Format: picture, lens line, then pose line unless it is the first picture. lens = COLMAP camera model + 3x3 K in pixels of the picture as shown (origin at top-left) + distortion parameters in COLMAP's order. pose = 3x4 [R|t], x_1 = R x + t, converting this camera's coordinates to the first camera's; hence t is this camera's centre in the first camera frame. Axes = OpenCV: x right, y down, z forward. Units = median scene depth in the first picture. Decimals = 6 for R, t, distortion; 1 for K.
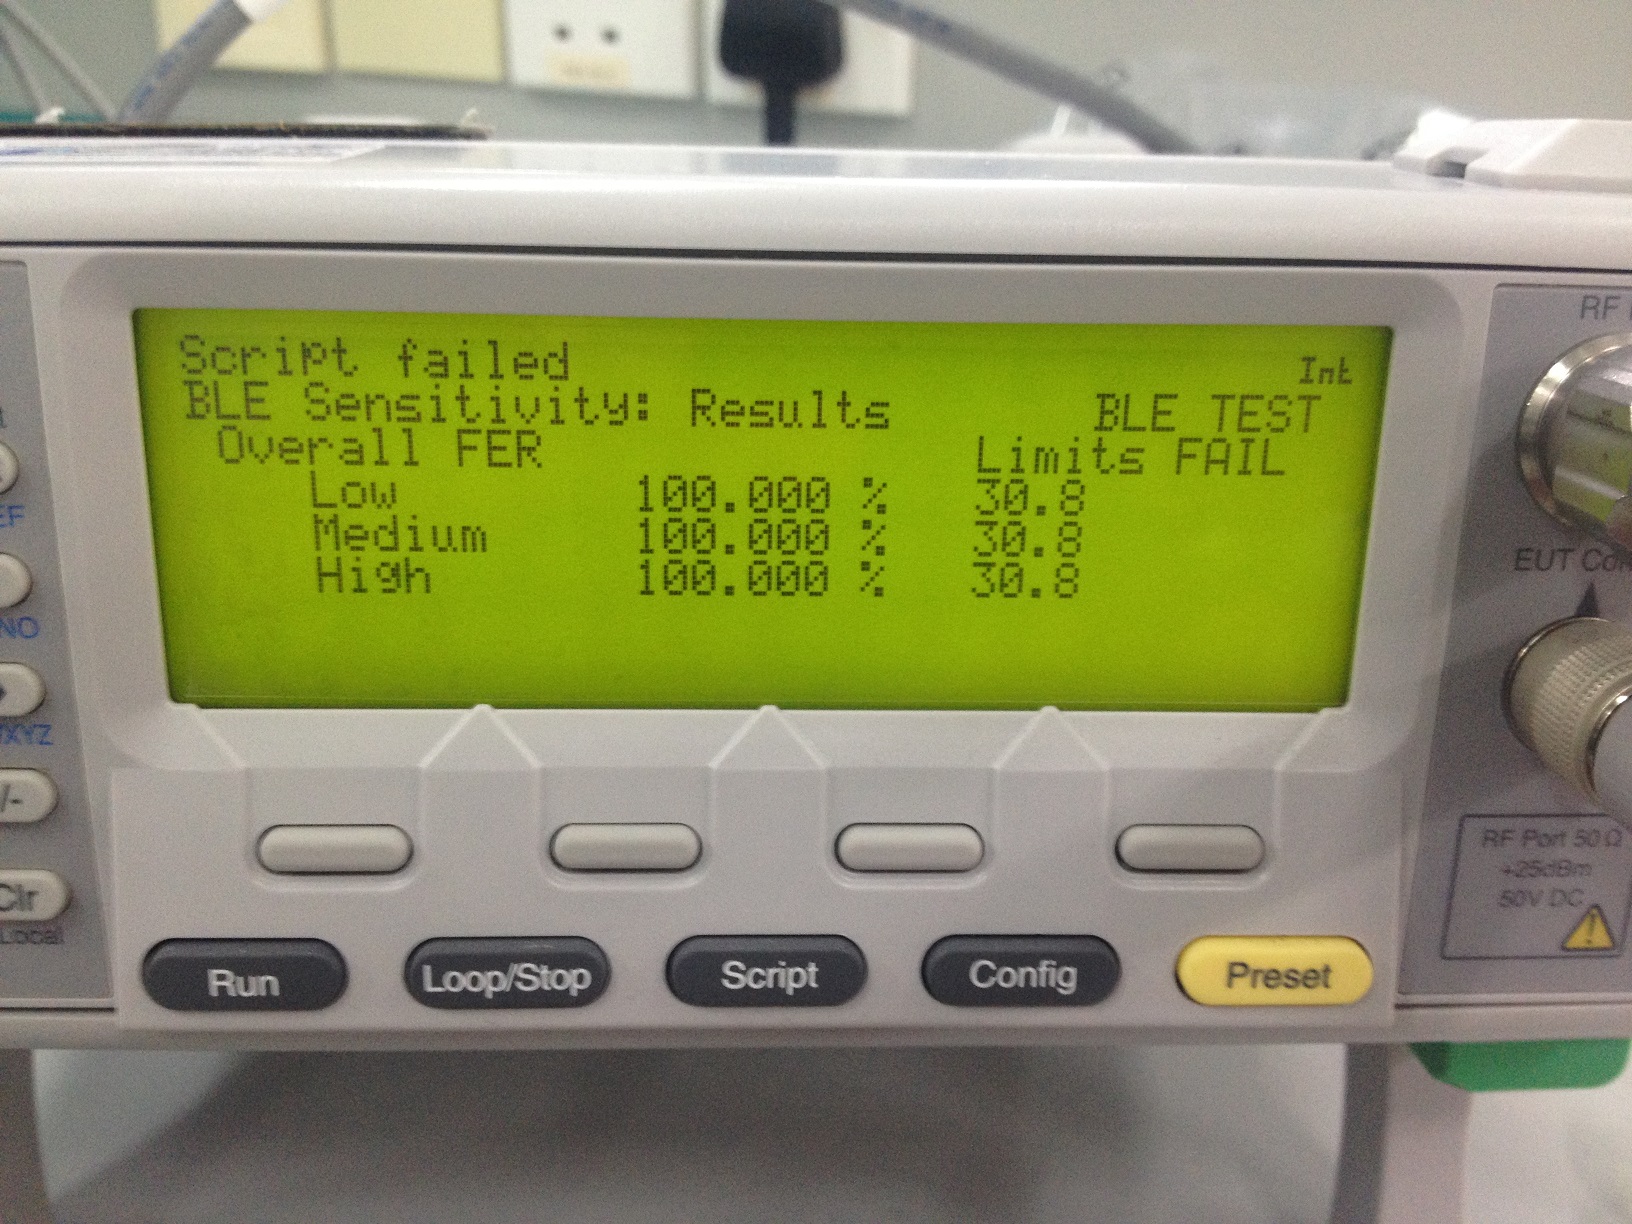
lens RADIAL K [[1635.6, 0, 833.8], [0, 1635.6, 589.4], [0, 0, 1]] dist [-0.063982, 0.000000]
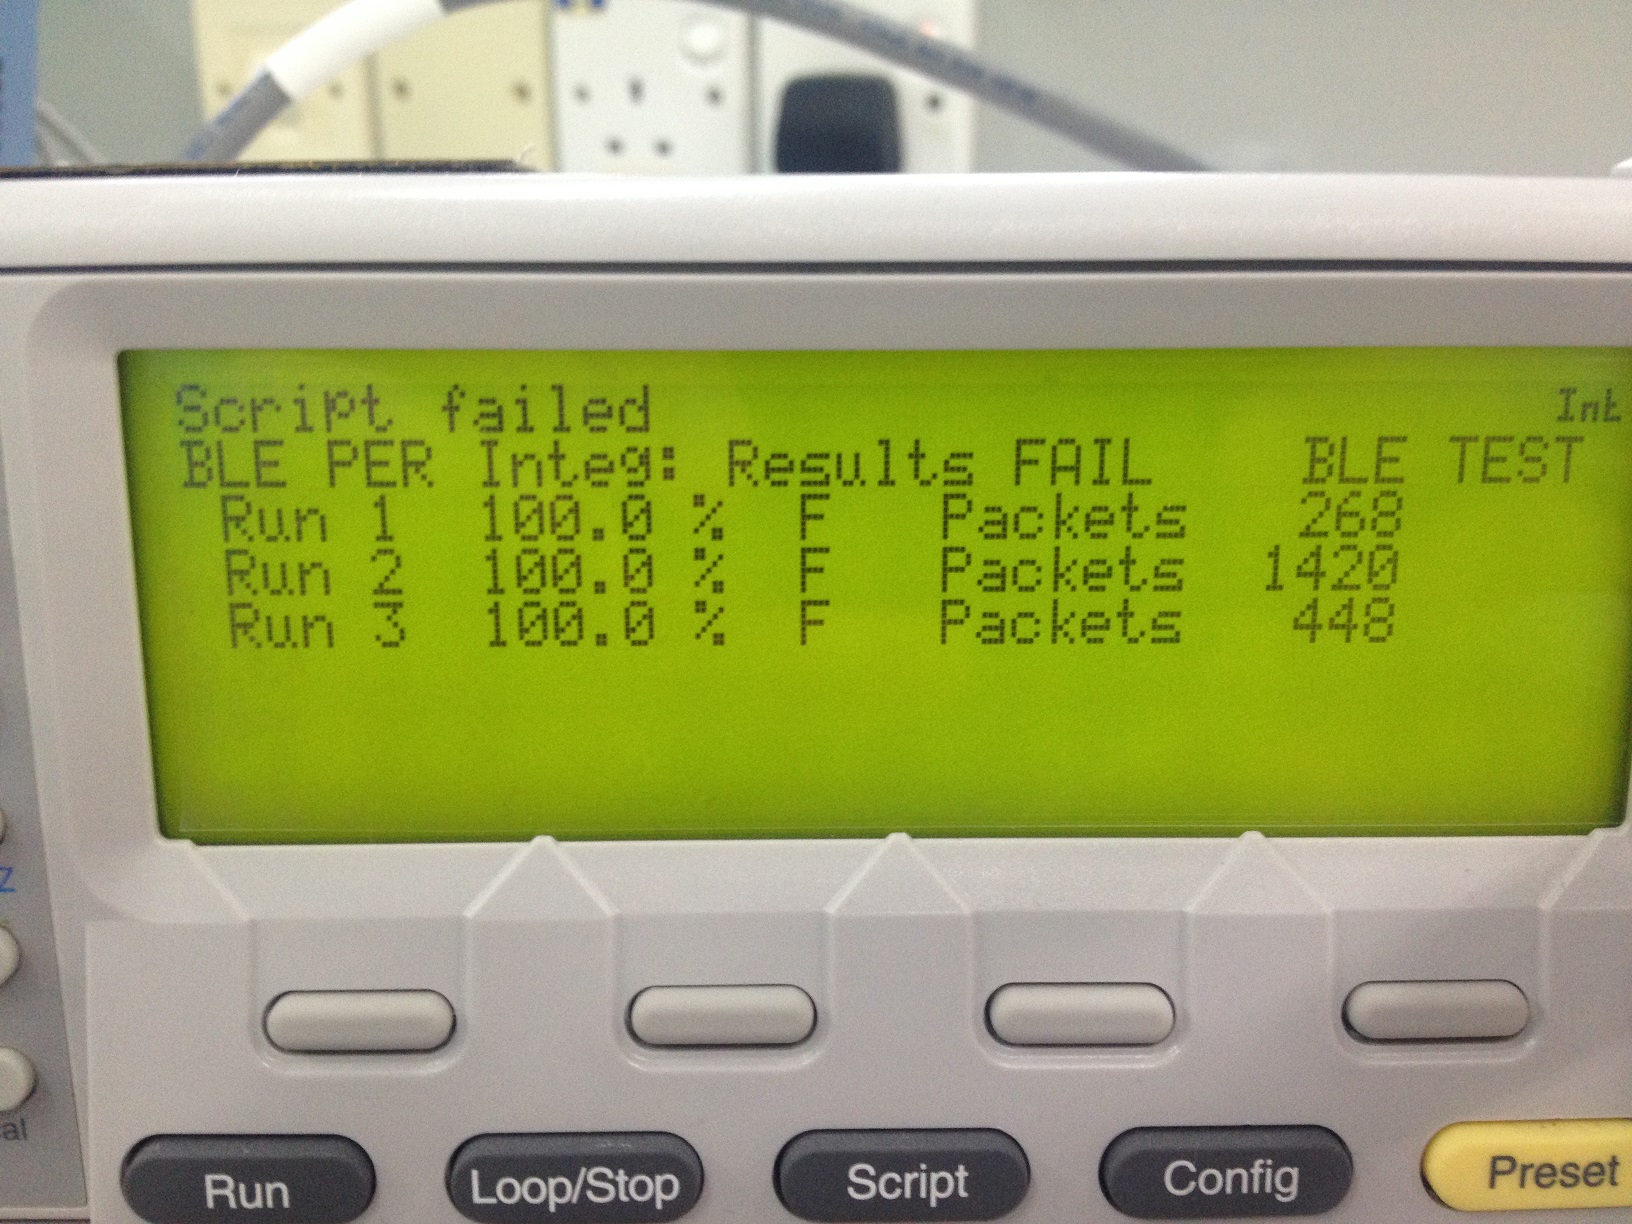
lens RADIAL K [[1635.6, 0, 820.3], [0, 1635.6, 570.3], [0, 0, 1]] dist [-0.063982, 0.000000]
pose [[0.999173, -0.016320, -0.037231, -0.047613], [0.013000, 0.996058, -0.087743, 0.011620], [0.038516, 0.087187, 0.995447, 0.195319]]
